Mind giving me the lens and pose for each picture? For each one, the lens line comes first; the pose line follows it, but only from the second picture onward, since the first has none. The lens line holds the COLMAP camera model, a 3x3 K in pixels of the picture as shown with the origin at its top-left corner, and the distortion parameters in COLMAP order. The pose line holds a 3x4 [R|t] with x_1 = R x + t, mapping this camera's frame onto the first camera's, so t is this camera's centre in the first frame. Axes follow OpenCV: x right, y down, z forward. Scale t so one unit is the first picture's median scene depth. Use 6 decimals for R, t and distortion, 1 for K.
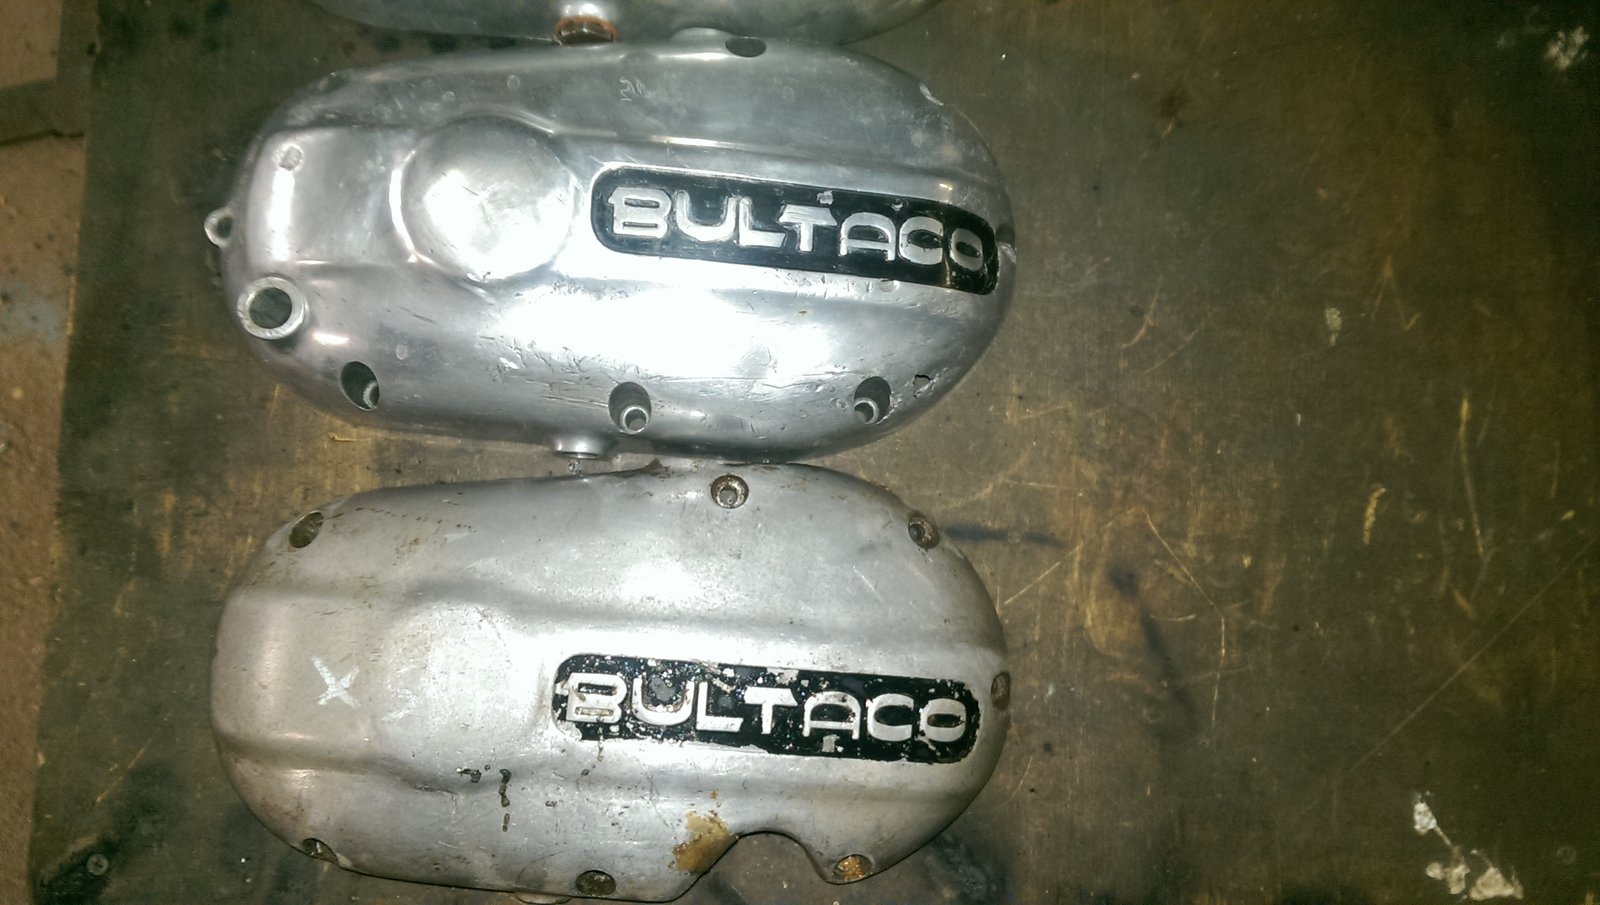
lens RADIAL K [[1178.6, 0, 800.0], [0, 1178.6, 452.5], [0, 0, 1]] dist [0.099544, -0.194725]
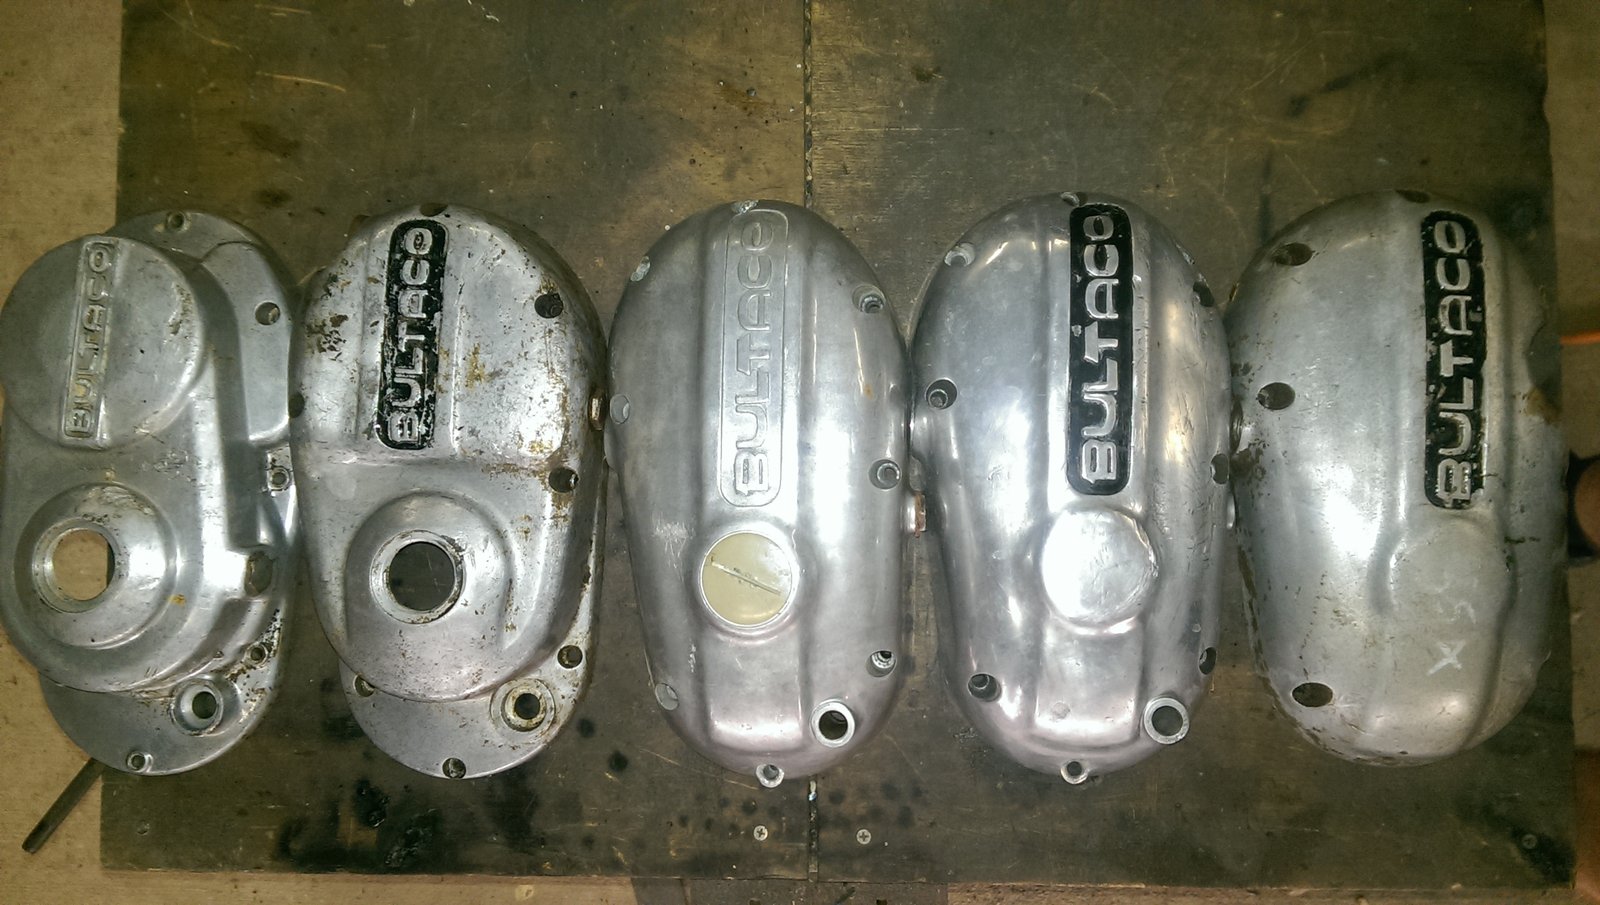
lens RADIAL K [[1178.6, 0, 800.0], [0, 1178.6, 452.5], [0, 0, 1]] dist [0.099544, -0.194725]
pose [[-0.024084, -0.999308, -0.028345, -0.076516], [0.998921, -0.025182, 0.039011, -0.613480], [-0.039697, -0.027375, 0.998837, -0.390721]]
